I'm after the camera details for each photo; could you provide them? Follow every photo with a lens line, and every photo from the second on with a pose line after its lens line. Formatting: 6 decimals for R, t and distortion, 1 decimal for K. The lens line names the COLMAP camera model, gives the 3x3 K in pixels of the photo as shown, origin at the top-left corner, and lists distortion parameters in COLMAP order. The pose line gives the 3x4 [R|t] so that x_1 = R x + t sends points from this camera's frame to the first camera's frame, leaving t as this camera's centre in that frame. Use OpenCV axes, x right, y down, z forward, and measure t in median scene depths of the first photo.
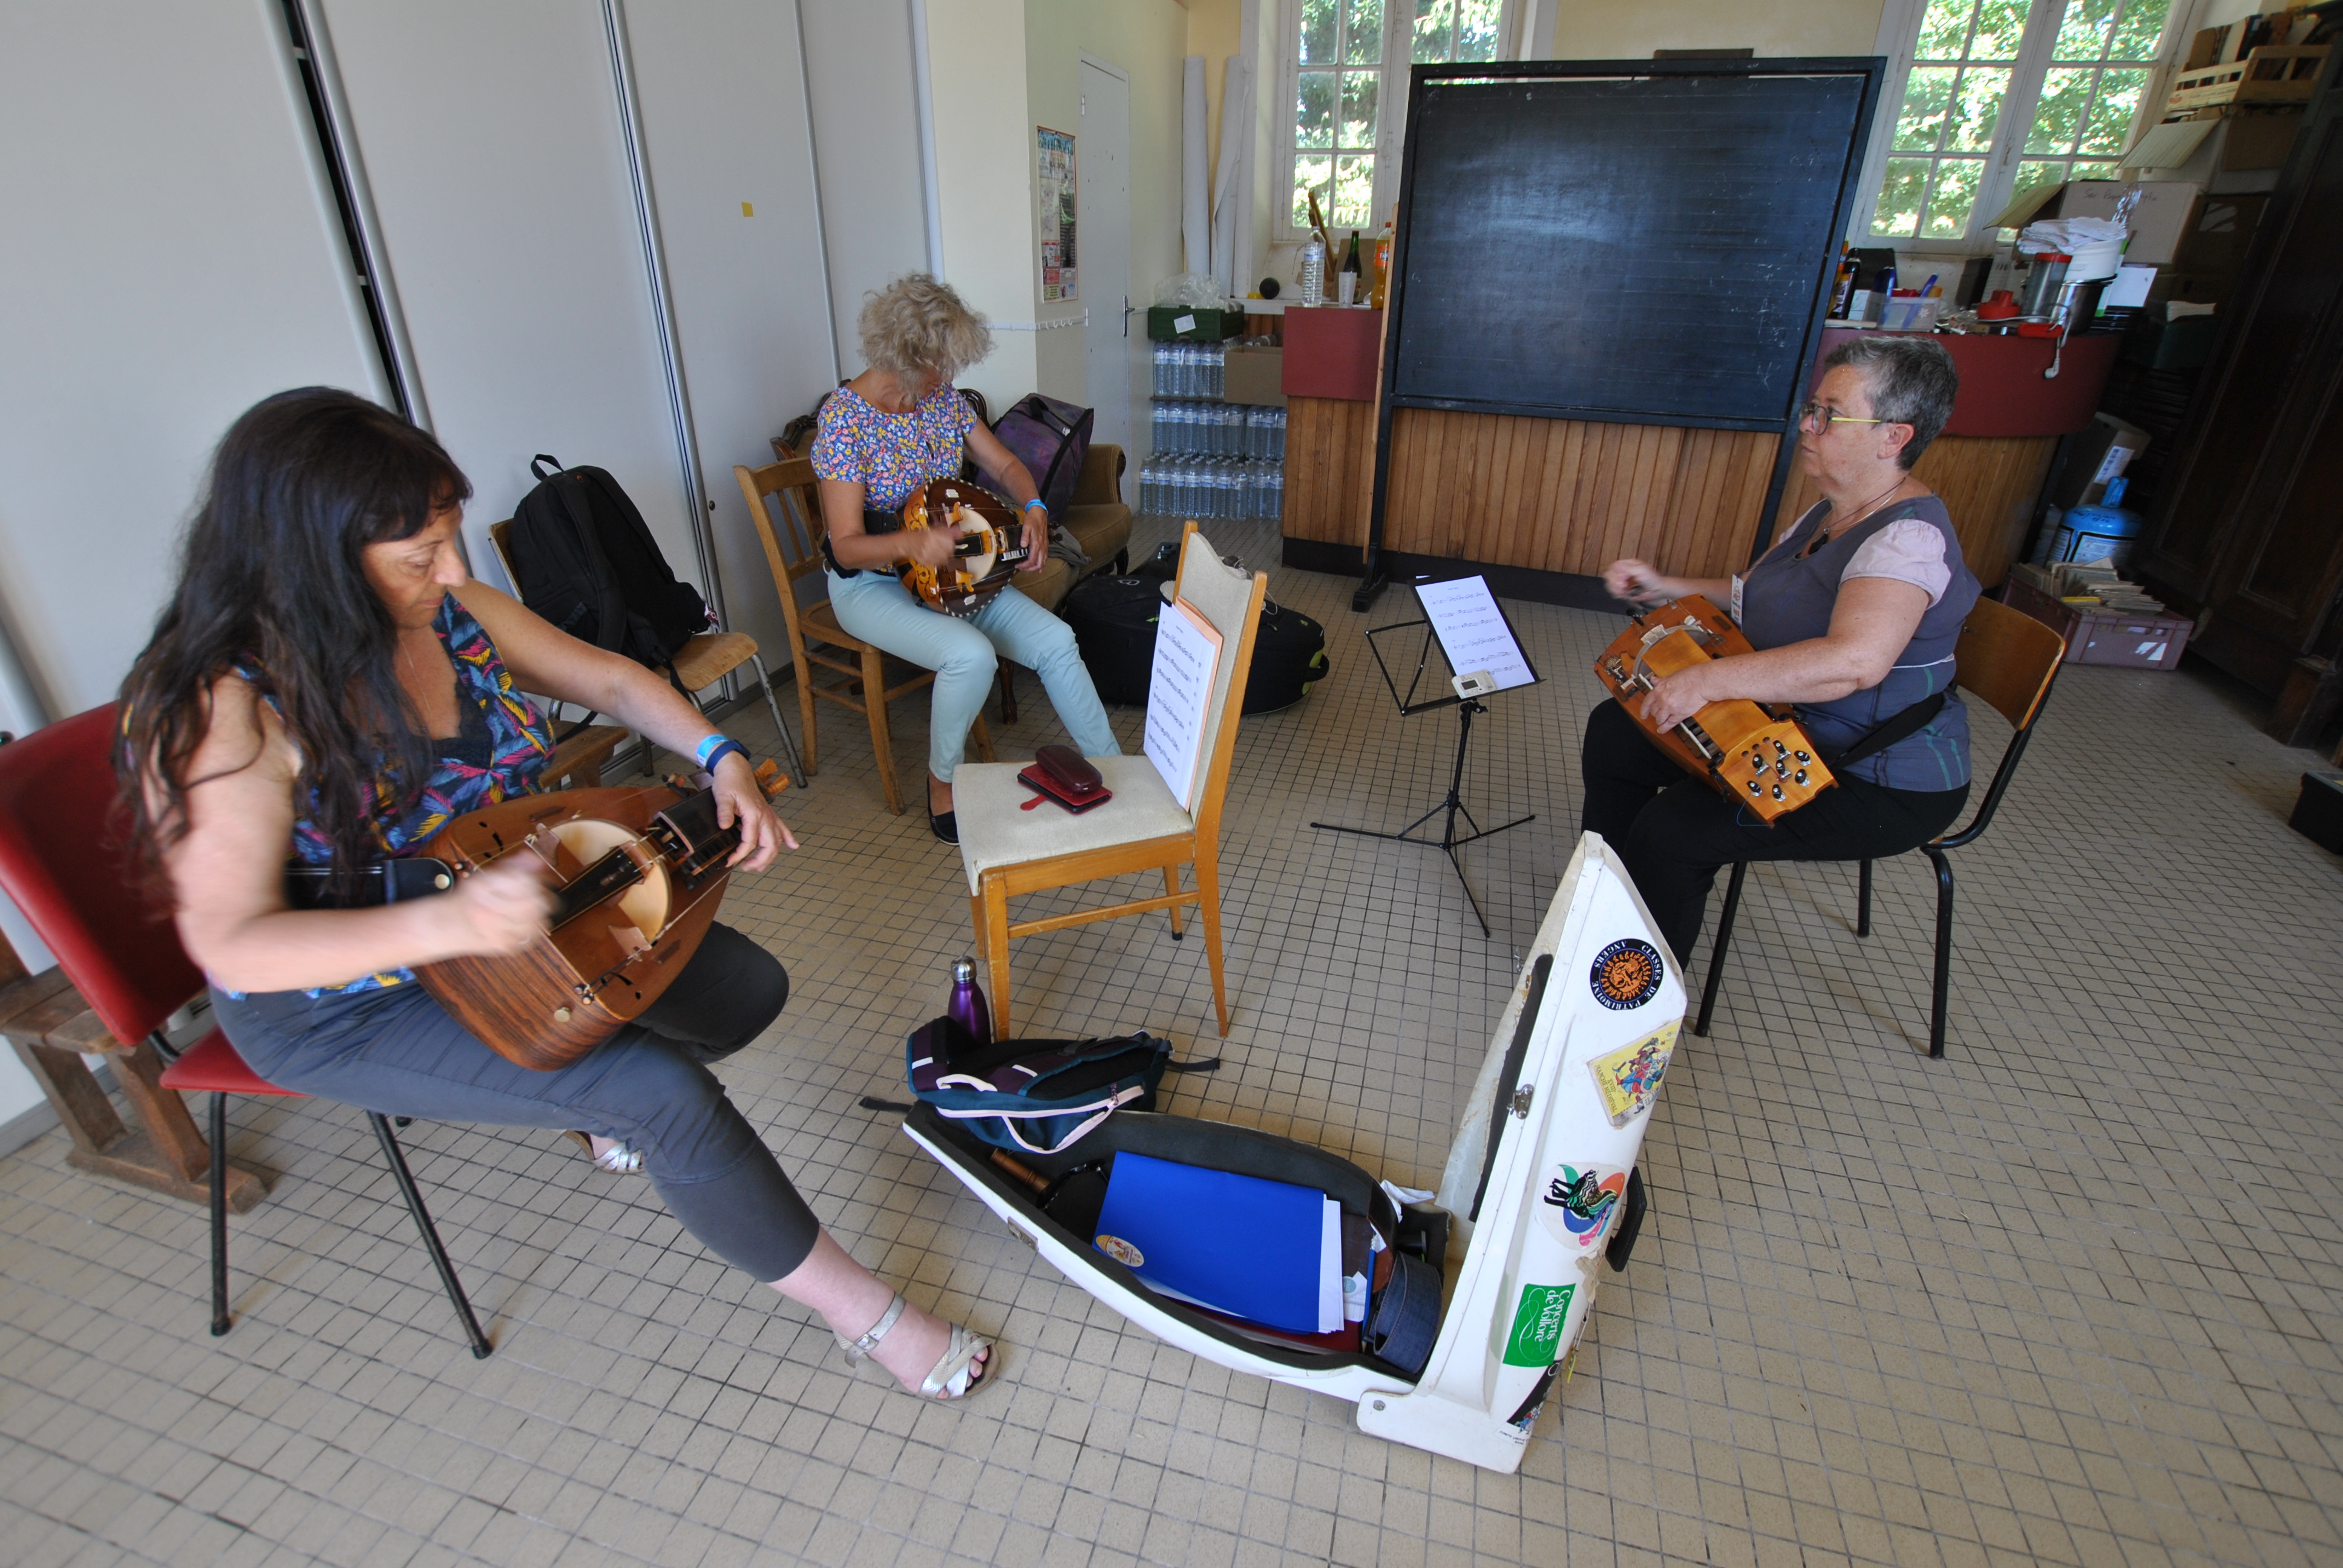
lens RADIAL K [[1101.2, 0, 1171.5], [0, 1101.2, 784.0], [0, 0, 1]] dist [-0.029801, 0.000625]
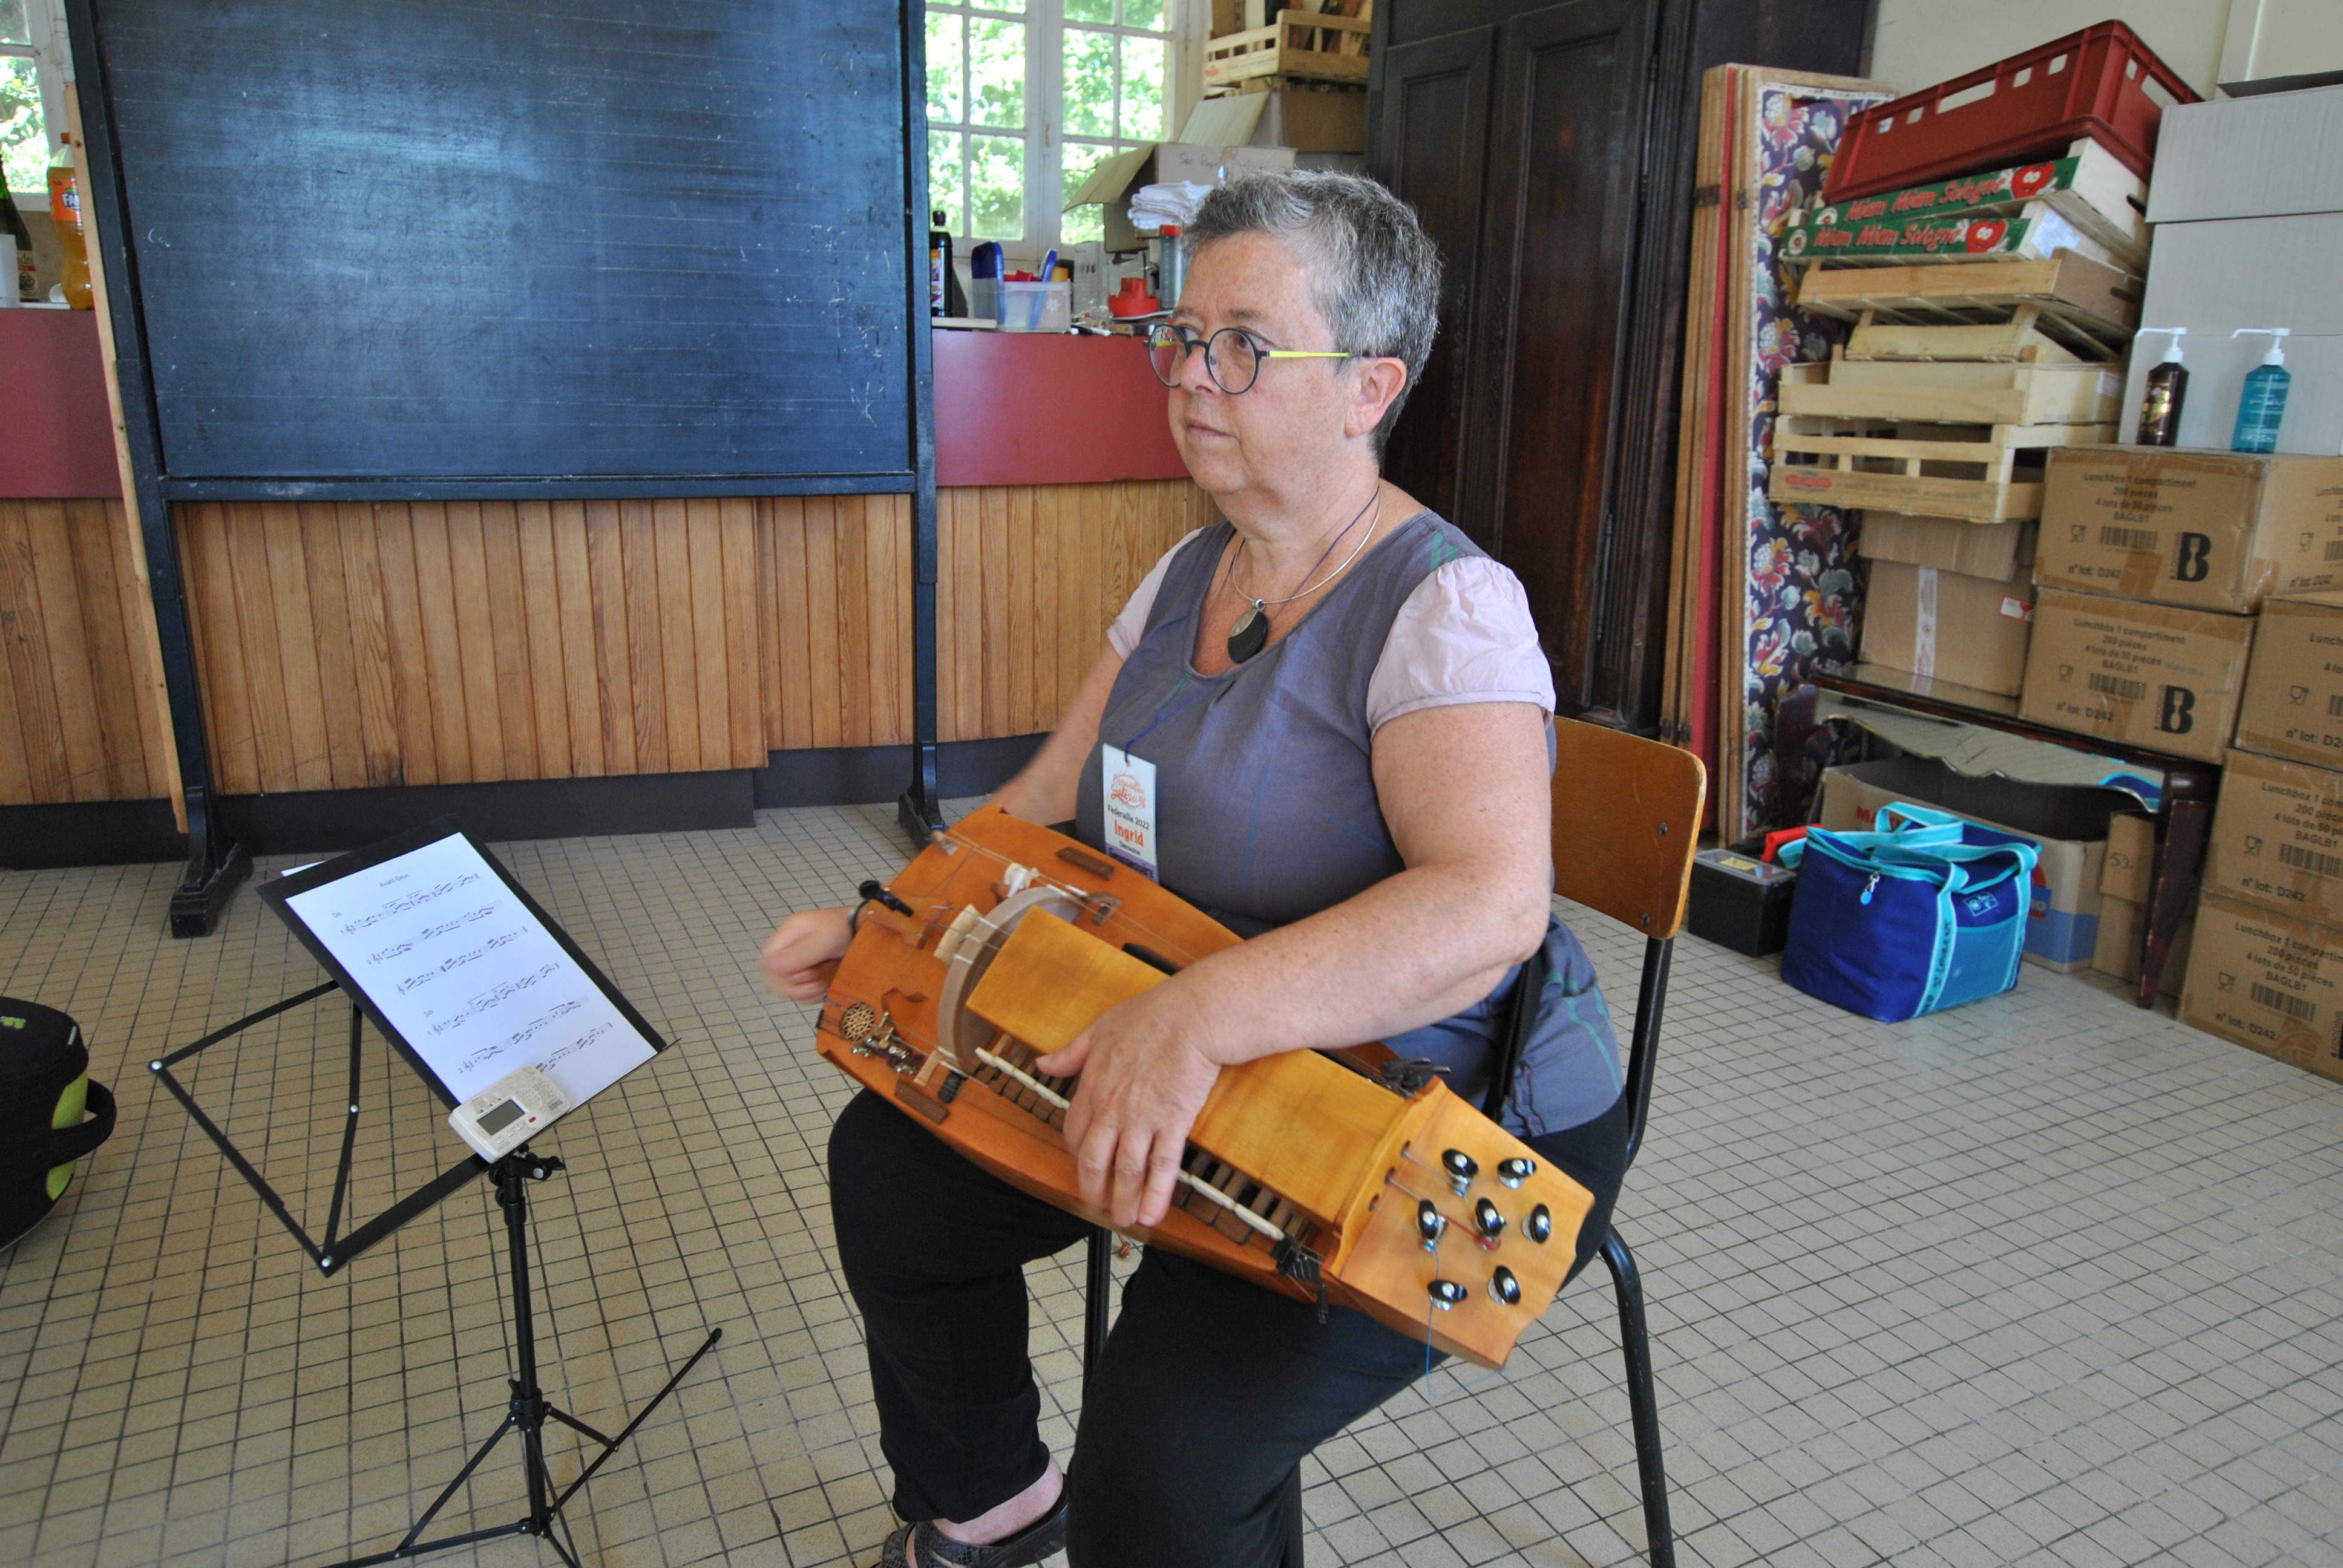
lens RADIAL K [[1612.0, 0, 1171.5], [0, 1612.0, 784.0], [0, 0, 1]] dist [-0.020379, 0.032823]
pose [[0.753224, -0.172641, 0.634704, 0.071205], [0.281694, 0.956640, -0.074087, -0.059264], [-0.594393, 0.234596, 0.769196, 0.256375]]
